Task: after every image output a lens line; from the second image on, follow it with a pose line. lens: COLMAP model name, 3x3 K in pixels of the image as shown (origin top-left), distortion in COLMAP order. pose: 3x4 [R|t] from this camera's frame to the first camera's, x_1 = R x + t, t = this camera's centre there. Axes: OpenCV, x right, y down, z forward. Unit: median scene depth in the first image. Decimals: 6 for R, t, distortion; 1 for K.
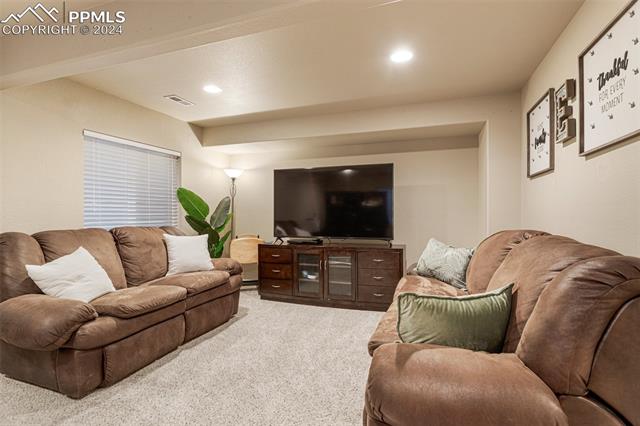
lens RADIAL K [[312.1, 0, 320.6], [0, 312.1, 208.9], [0, 0, 1]] dist [0.009851, 0.000839]
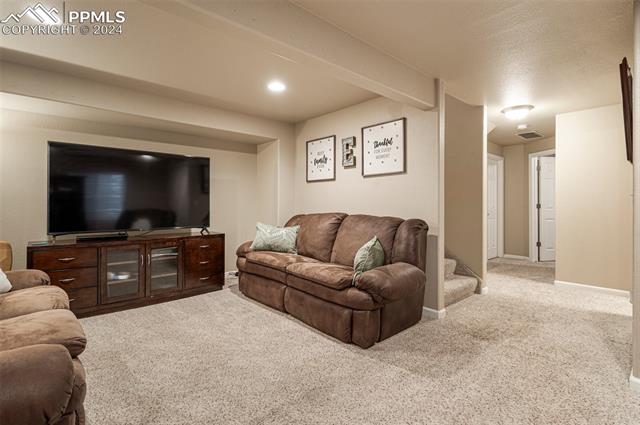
lens RADIAL K [[312.1, 0, 320.6], [0, 312.1, 208.4], [0, 0, 1]] dist [0.009851, 0.000839]
pose [[0.464543, -0.009573, 0.885499, -0.658430], [-0.014679, 0.999721, 0.018508, 0.006624], [-0.885429, -0.021596, 0.464273, 0.160522]]
